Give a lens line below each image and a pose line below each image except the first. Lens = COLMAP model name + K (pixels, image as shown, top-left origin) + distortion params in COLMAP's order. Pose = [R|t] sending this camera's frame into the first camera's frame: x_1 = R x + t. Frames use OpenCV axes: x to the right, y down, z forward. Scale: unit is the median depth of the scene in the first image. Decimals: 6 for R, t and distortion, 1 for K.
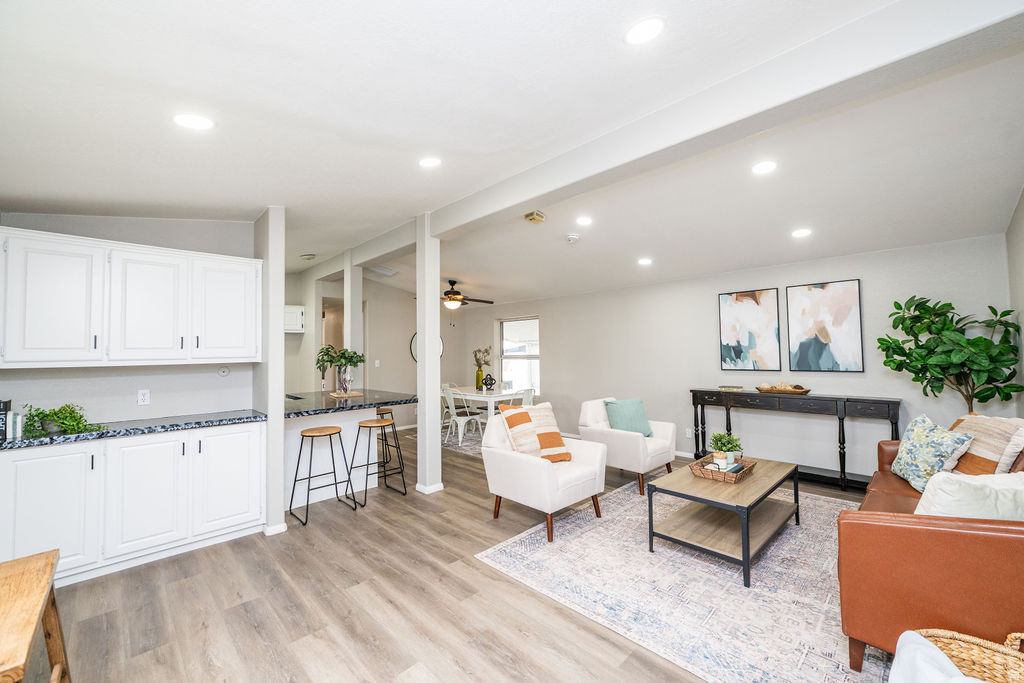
lens RADIAL K [[410.5, 0, 515.2], [0, 410.5, 339.7], [0, 0, 1]] dist [-0.001300, -0.000148]
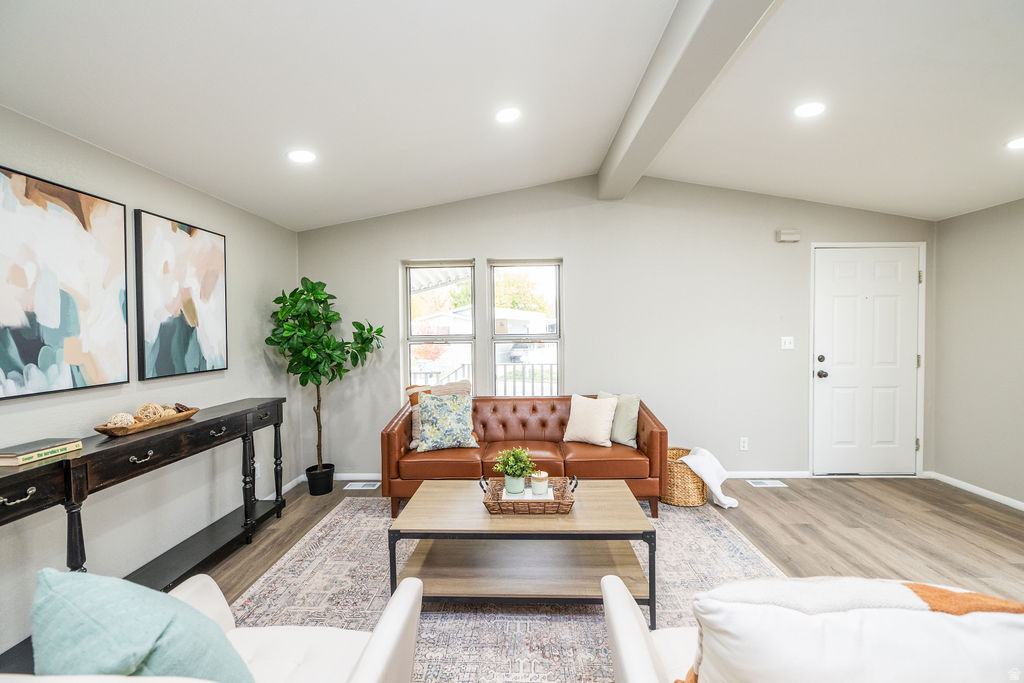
lens RADIAL K [[410.5, 0, 515.2], [0, 410.5, 339.7], [0, 0, 1]] dist [-0.001300, -0.000148]
pose [[-0.694567, 0.003089, 0.719422, -0.001745], [-0.005448, 0.999940, -0.009554, 0.029702], [-0.719408, -0.010555, -0.694508, 1.049298]]
